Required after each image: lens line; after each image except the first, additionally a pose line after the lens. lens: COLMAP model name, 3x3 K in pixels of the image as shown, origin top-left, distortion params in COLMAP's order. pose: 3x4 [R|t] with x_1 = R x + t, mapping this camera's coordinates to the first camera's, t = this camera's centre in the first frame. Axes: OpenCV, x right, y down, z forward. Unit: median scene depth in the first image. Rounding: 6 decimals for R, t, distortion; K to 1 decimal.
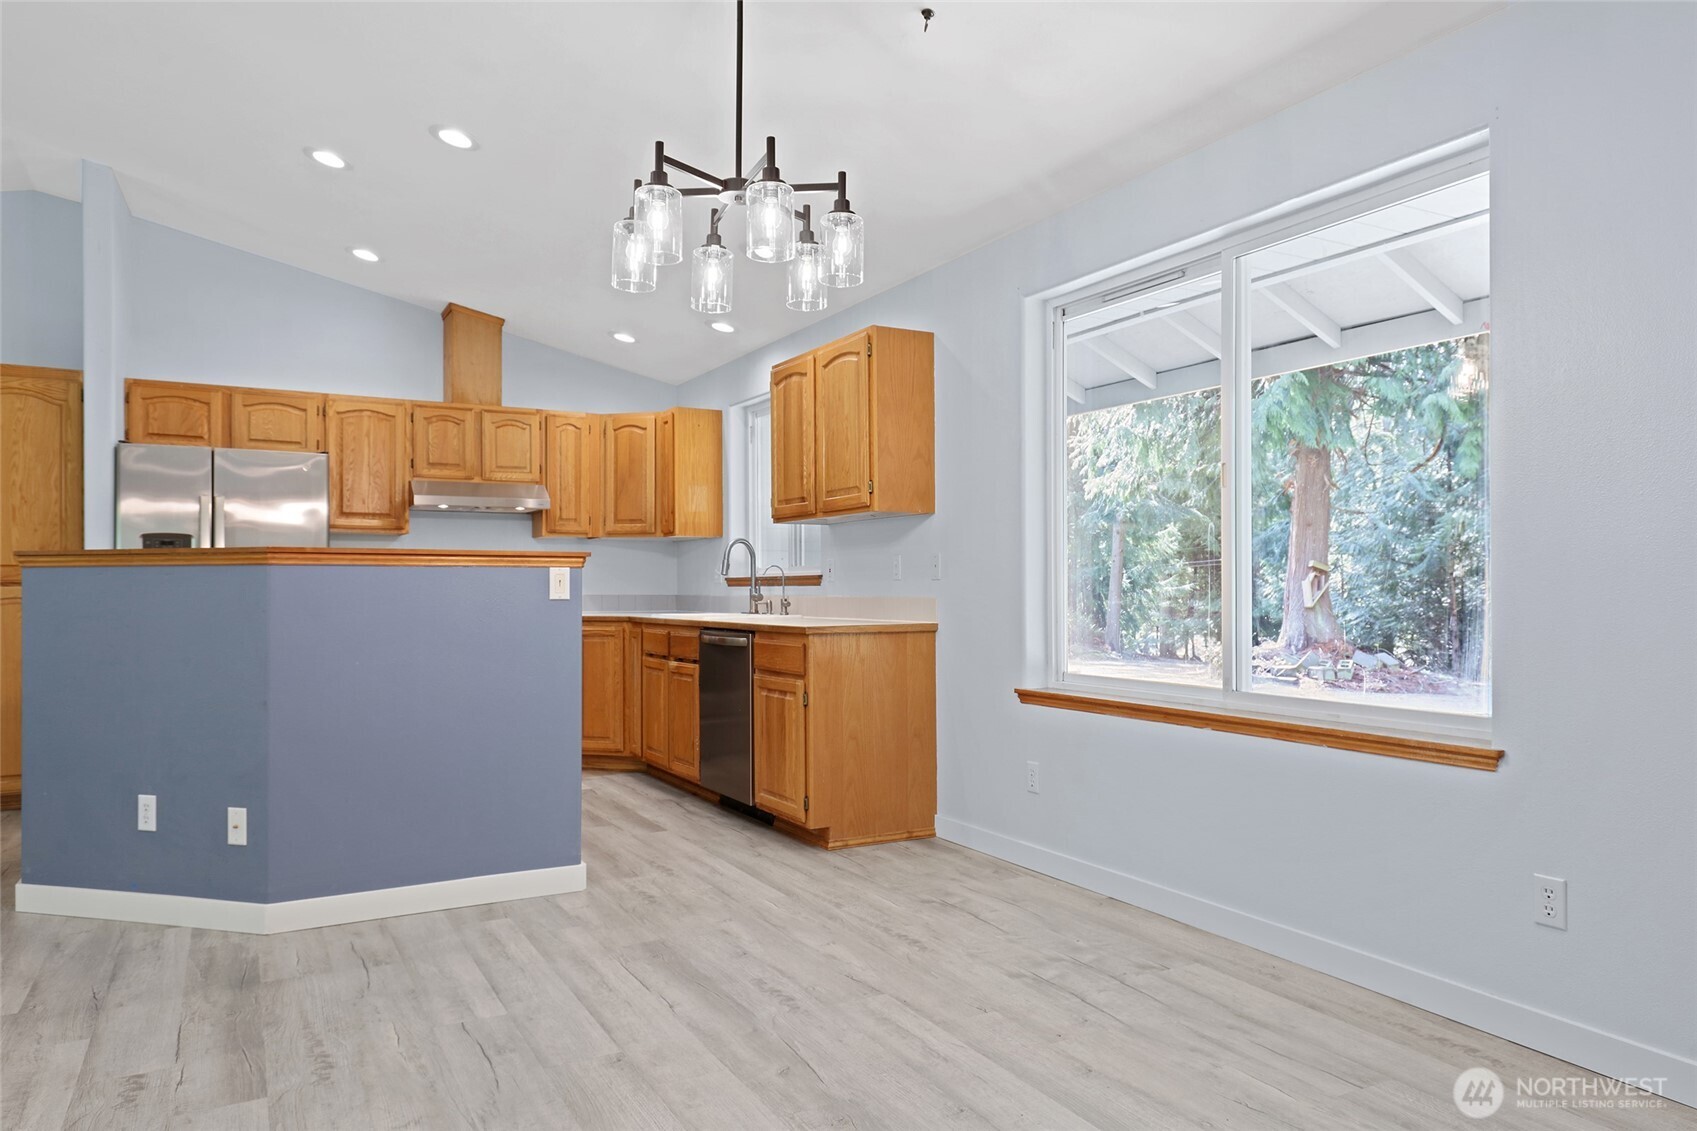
lens RADIAL K [[1135.6, 0, 848.5], [0, 1135.6, 565.5], [0, 0, 1]] dist [0.045447, -0.000829]
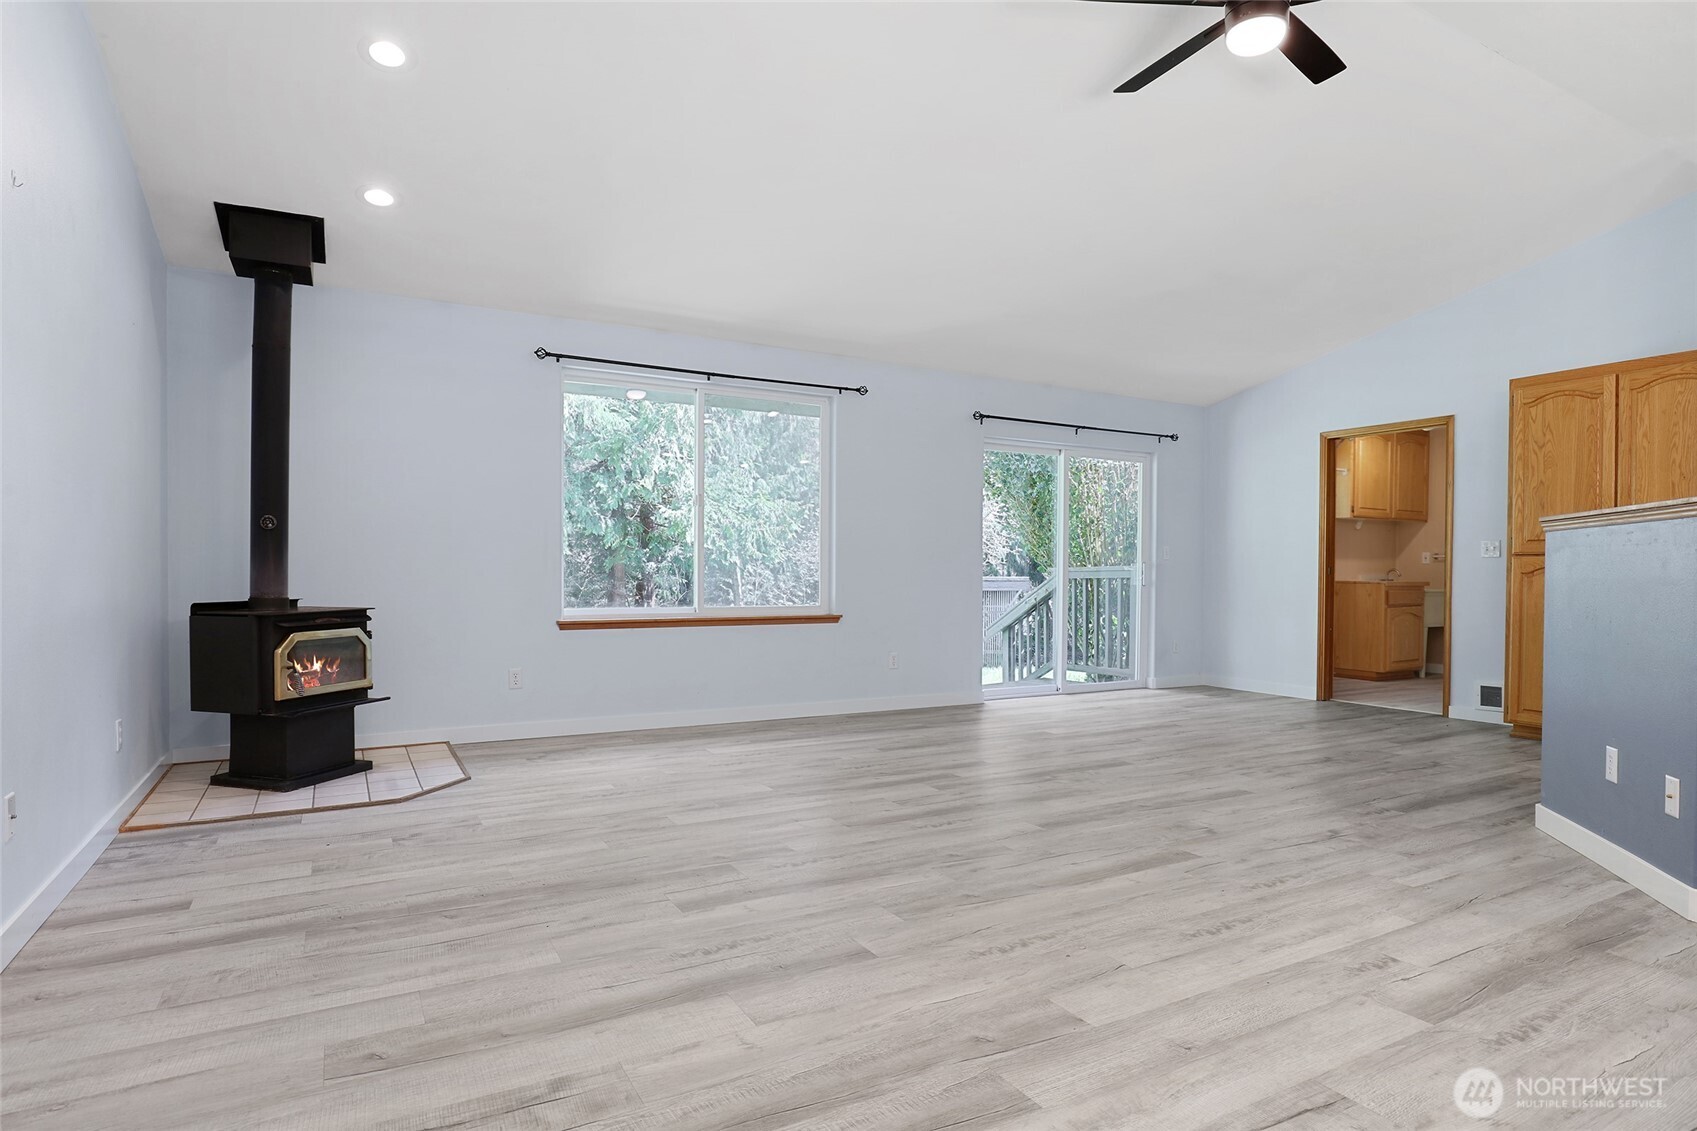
lens RADIAL K [[930.3, 0, 848.3], [0, 930.3, 585.5], [0, 0, 1]] dist [-0.026400, 0.001369]
pose [[0.016574, 0.016611, -0.999725, 0.110913], [0.010031, 0.999809, 0.016778, 0.020544], [0.999812, -0.010306, 0.016405, 0.183137]]
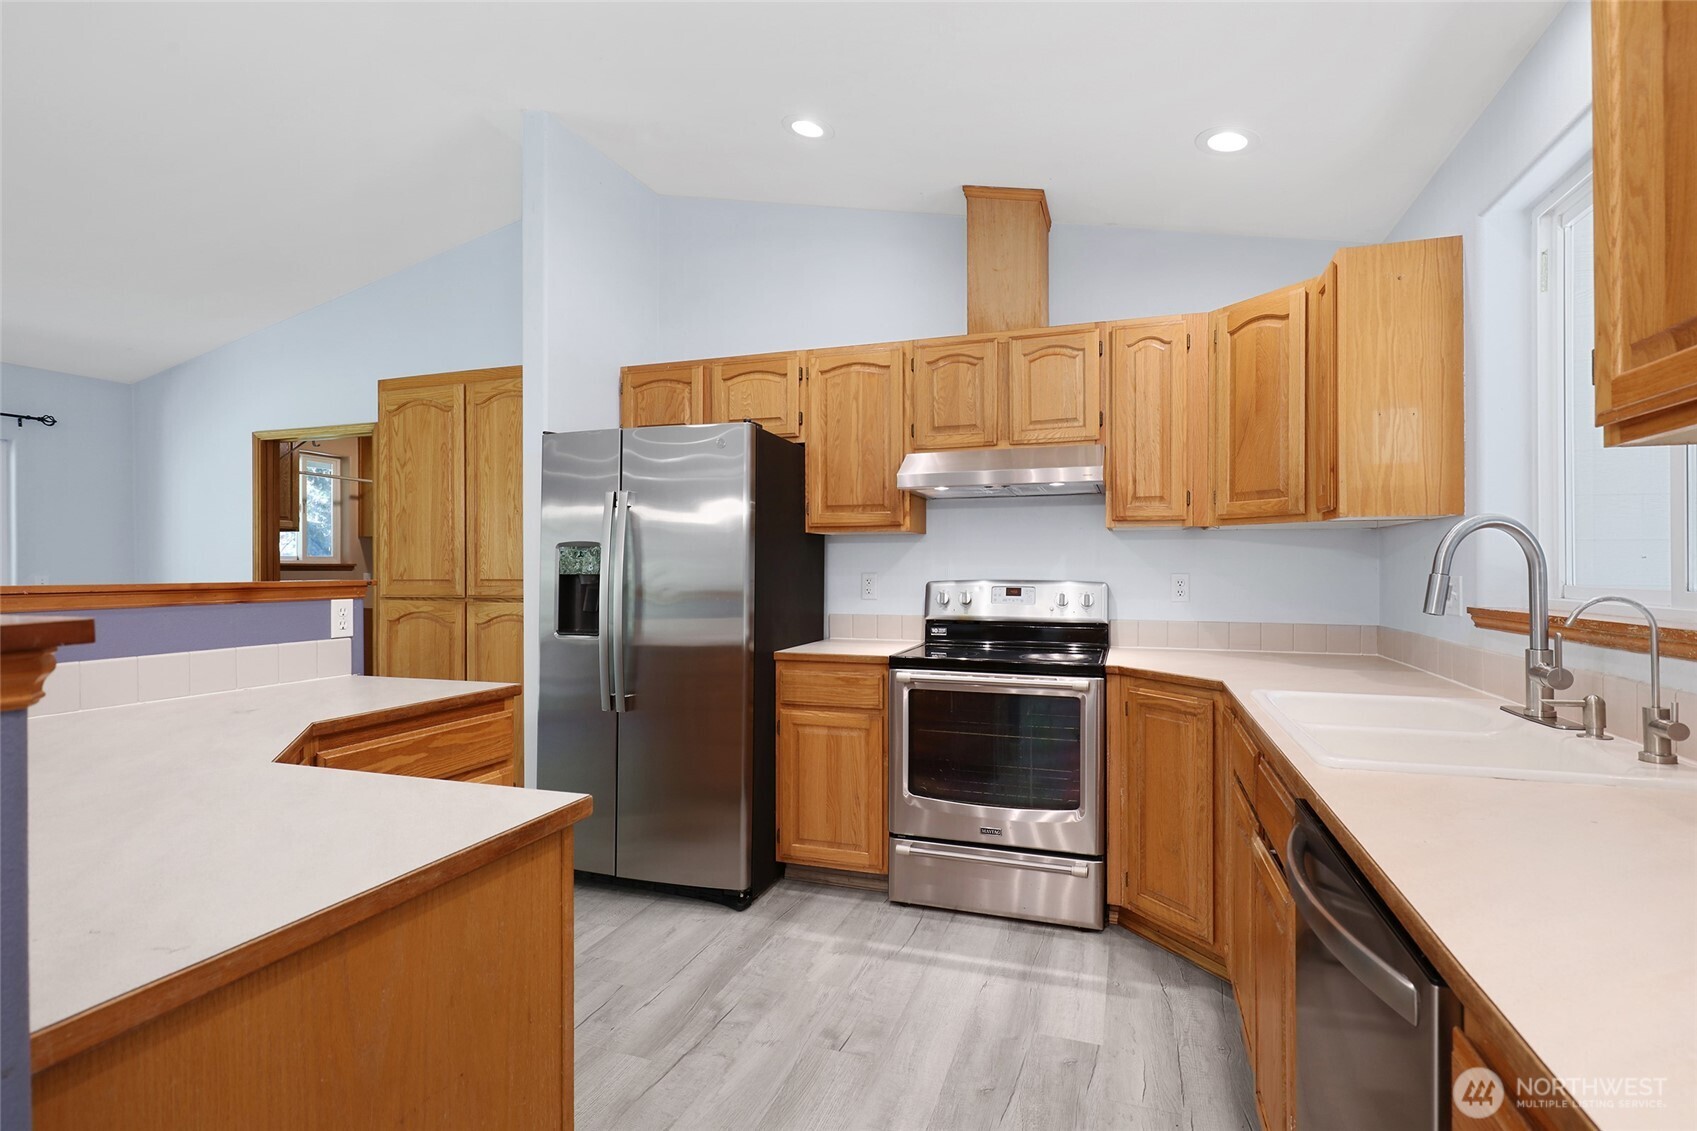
lens RADIAL K [[821.6, 0, 852.2], [0, 821.6, 570.8], [0, 0, 1]] dist [0.000597, -0.000219]
pose [[0.681728, 0.002923, -0.731600, -0.040812], [0.013944, 0.999758, 0.016988, -0.013161], [0.731473, -0.021783, 0.681523, 0.657901]]
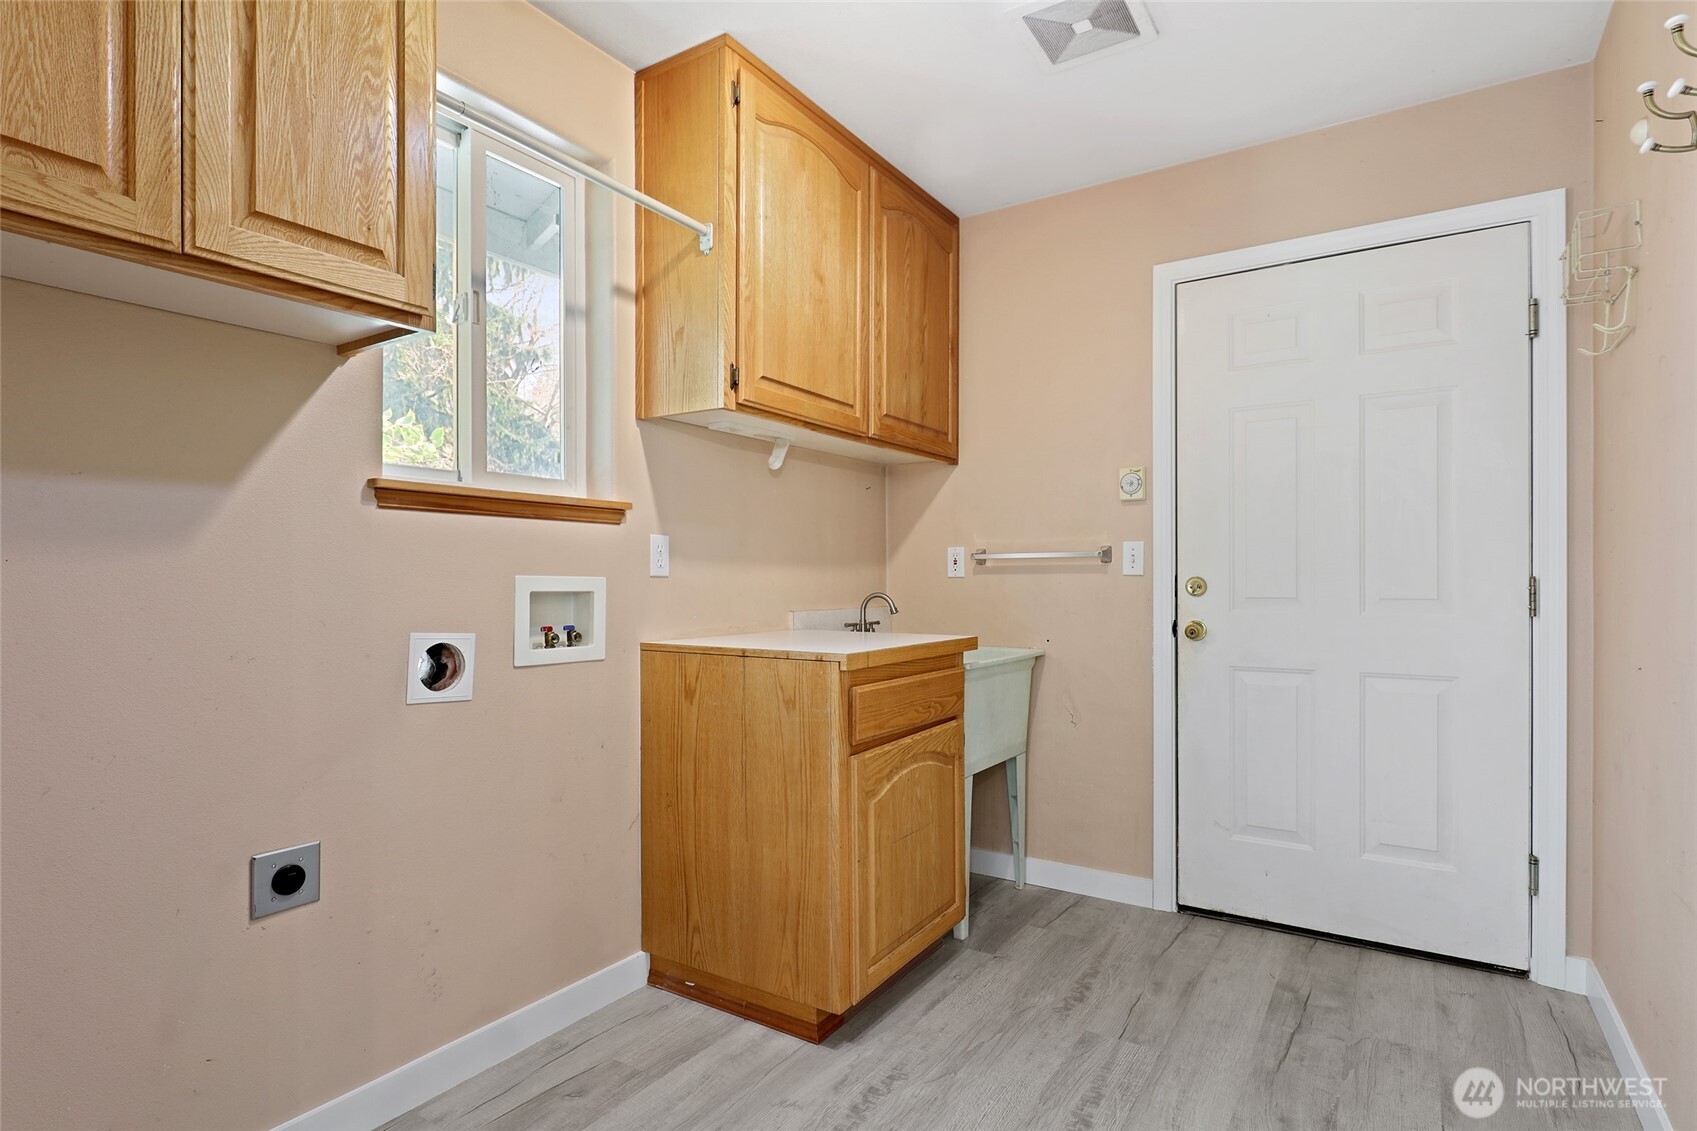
lens RADIAL K [[885.8, 0, 851.1], [0, 885.8, 588.2], [0, 0, 1]] dist [0.000253, 0.000003]
pose [[0.482601, 0.001385, -0.875839, -0.910704], [0.017465, 0.999785, 0.011205, 0.018906], [0.875666, -0.020704, 0.482473, 0.820334]]
